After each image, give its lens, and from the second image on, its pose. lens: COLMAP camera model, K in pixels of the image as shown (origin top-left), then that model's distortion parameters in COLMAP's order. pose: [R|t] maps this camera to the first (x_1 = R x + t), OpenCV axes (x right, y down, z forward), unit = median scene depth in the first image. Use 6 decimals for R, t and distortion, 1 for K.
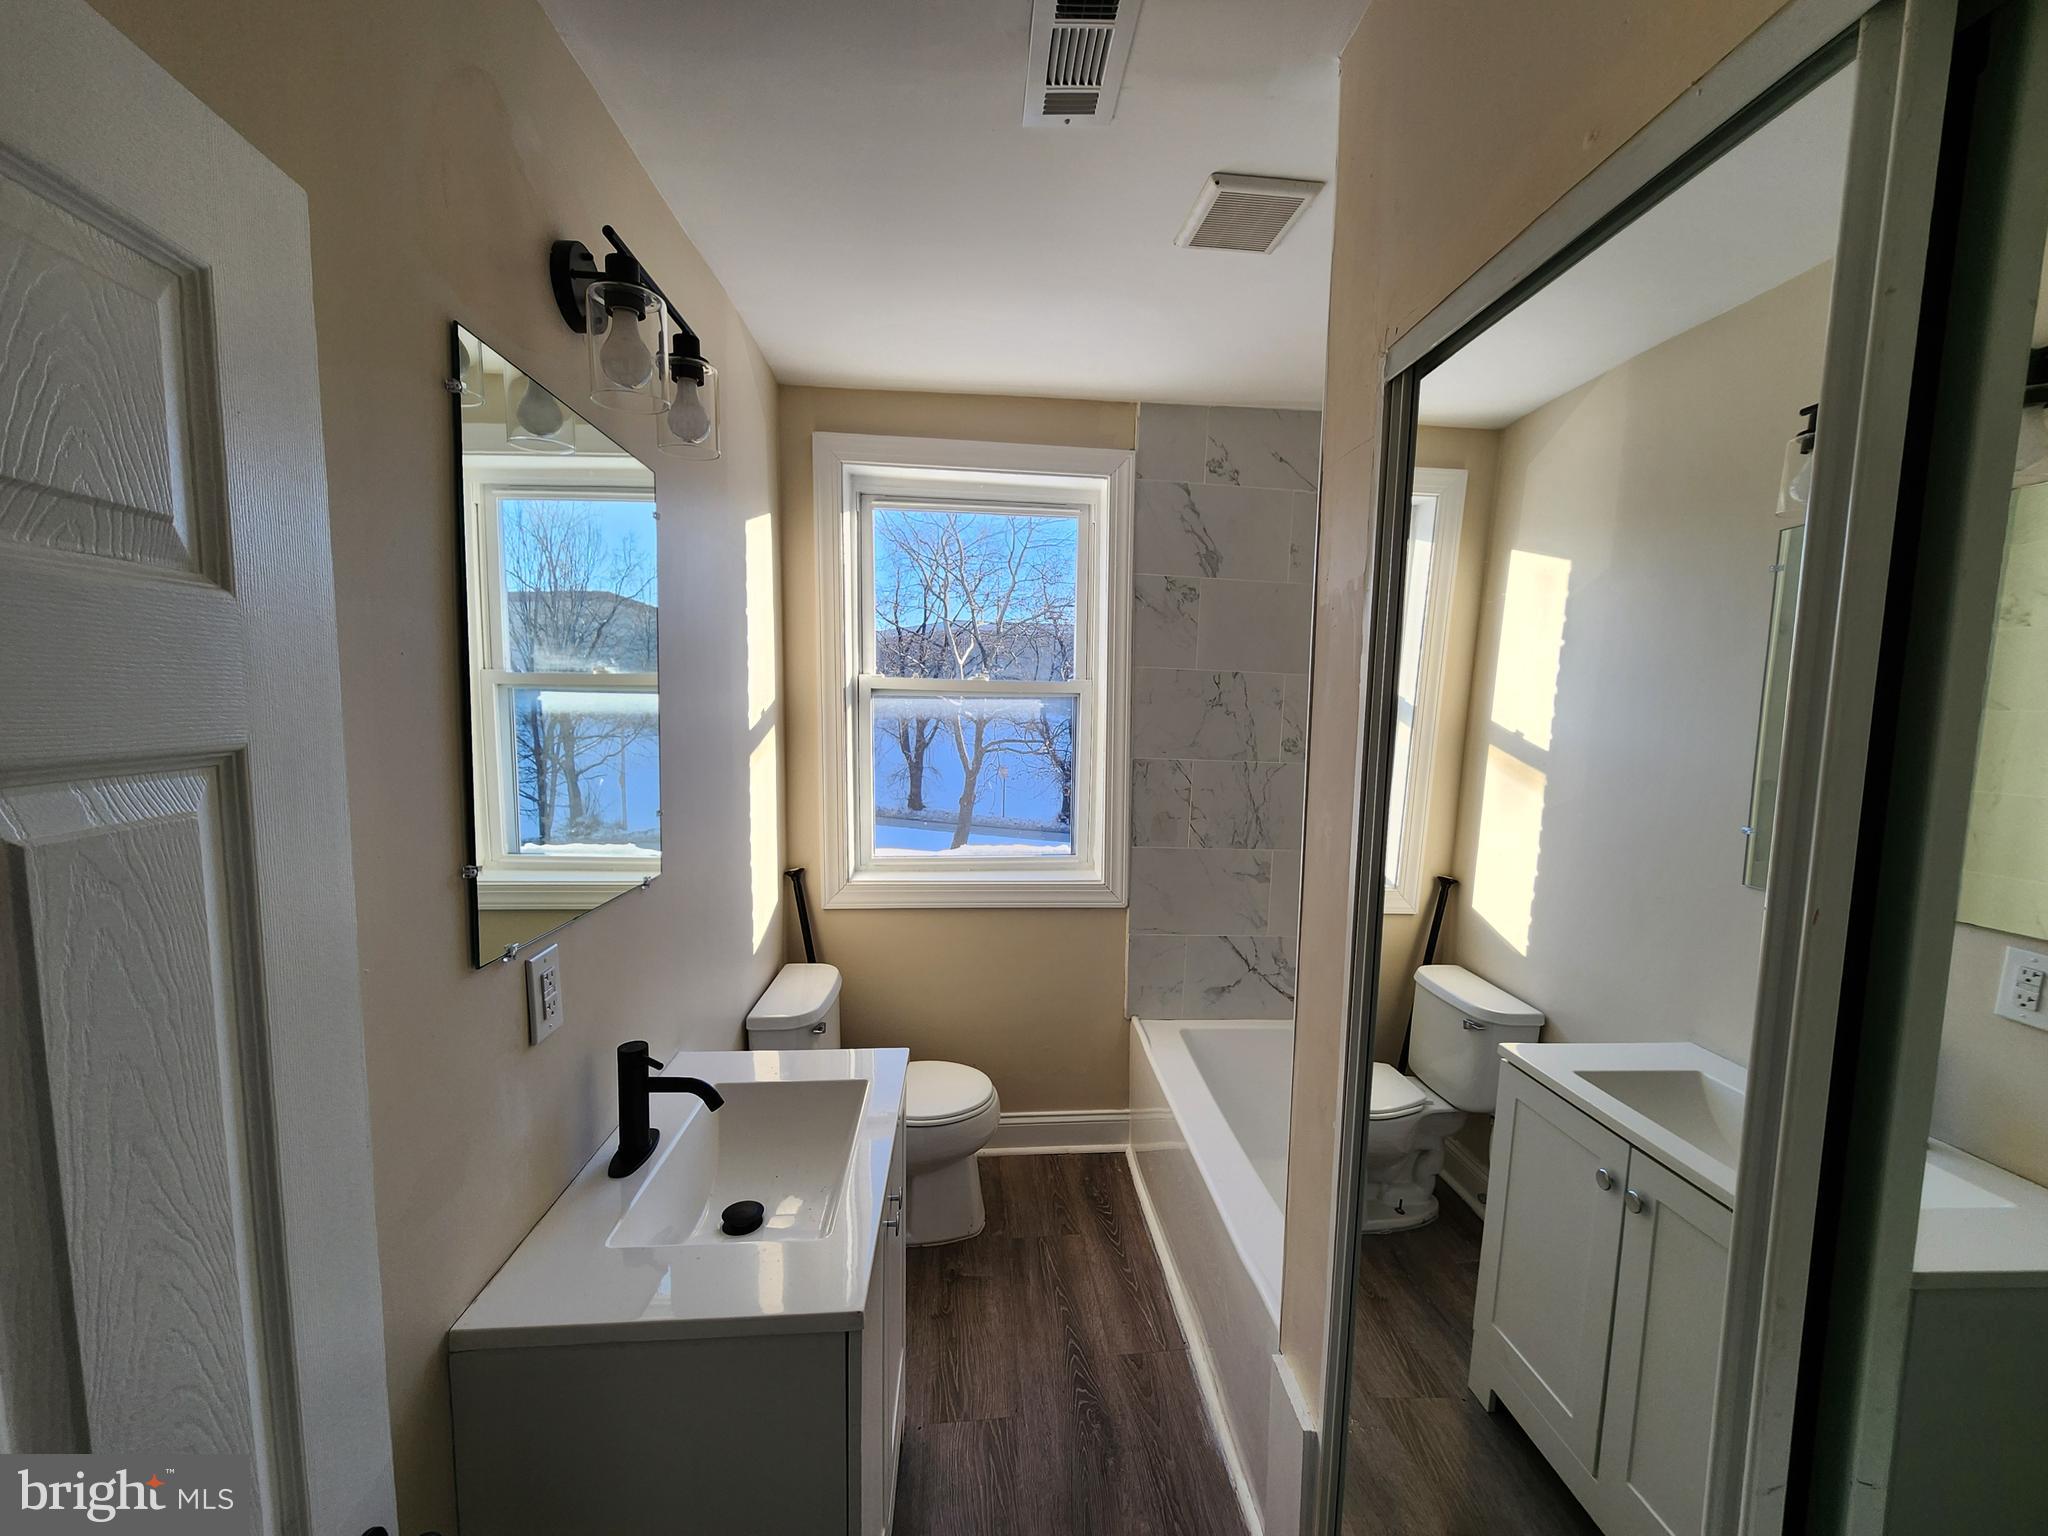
lens RADIAL K [[833.4, 0, 1035.5], [0, 833.4, 770.4], [0, 0, 1]] dist [-0.005551, 0.000192]
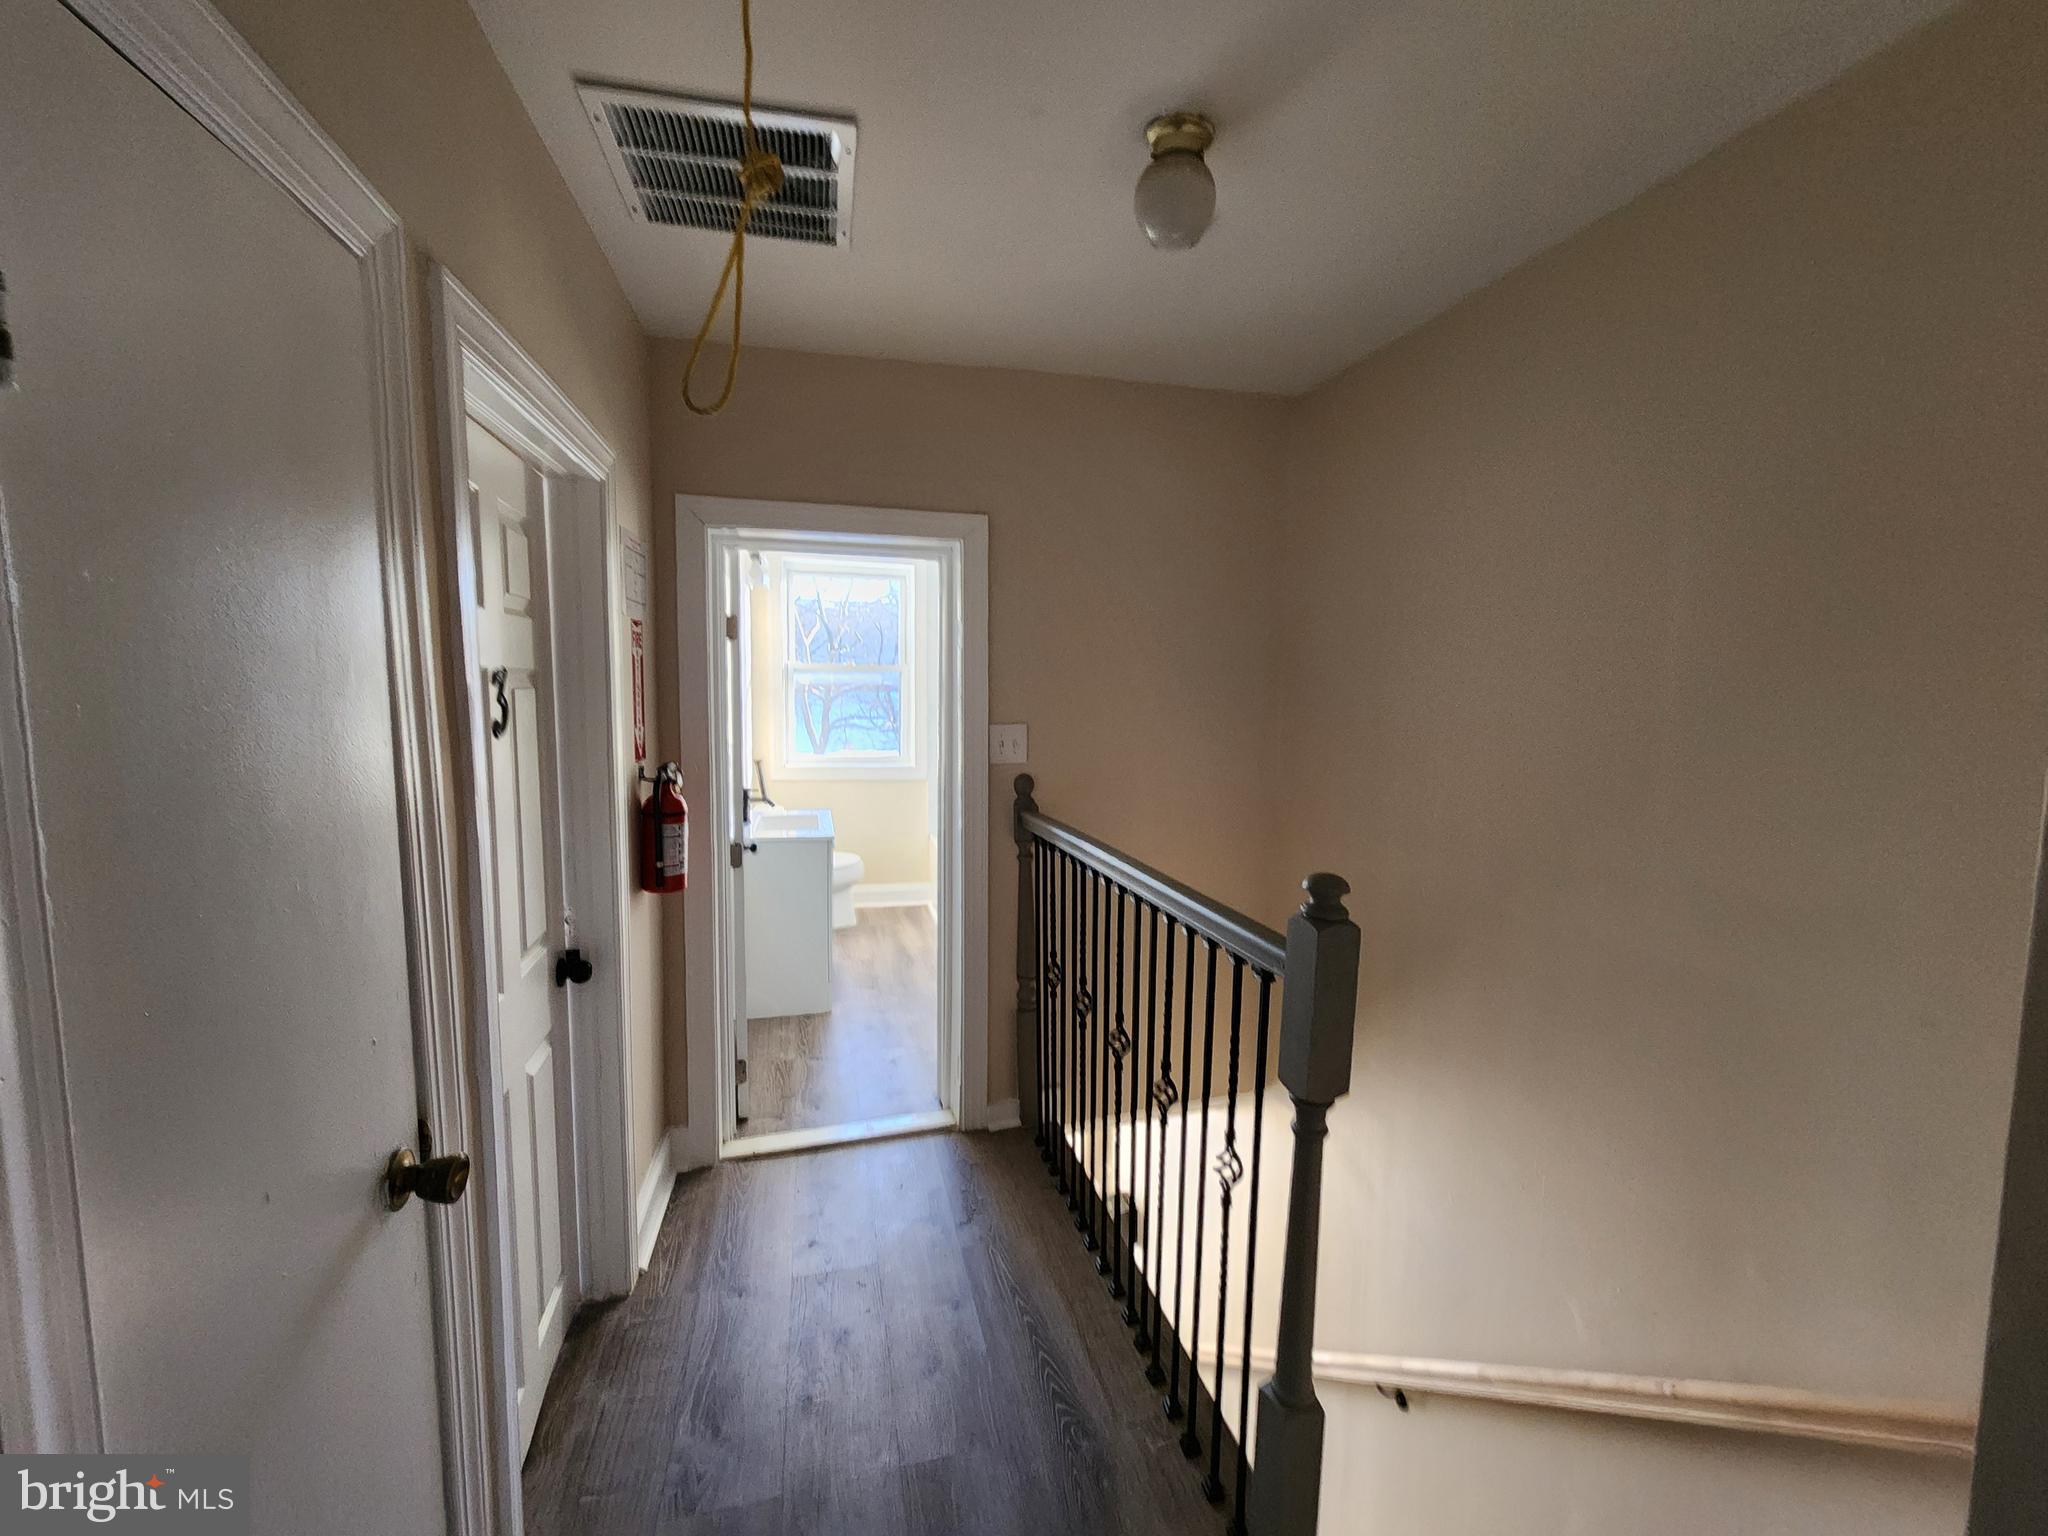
lens RADIAL K [[833.4, 0, 1035.5], [0, 833.4, 770.4], [0, 0, 1]] dist [-0.005551, 0.000192]
pose [[0.983186, -0.009798, 0.182342, 0.001708], [0.005511, 0.999697, 0.024001, 0.091638], [-0.182522, -0.022593, 0.982942, -0.964931]]
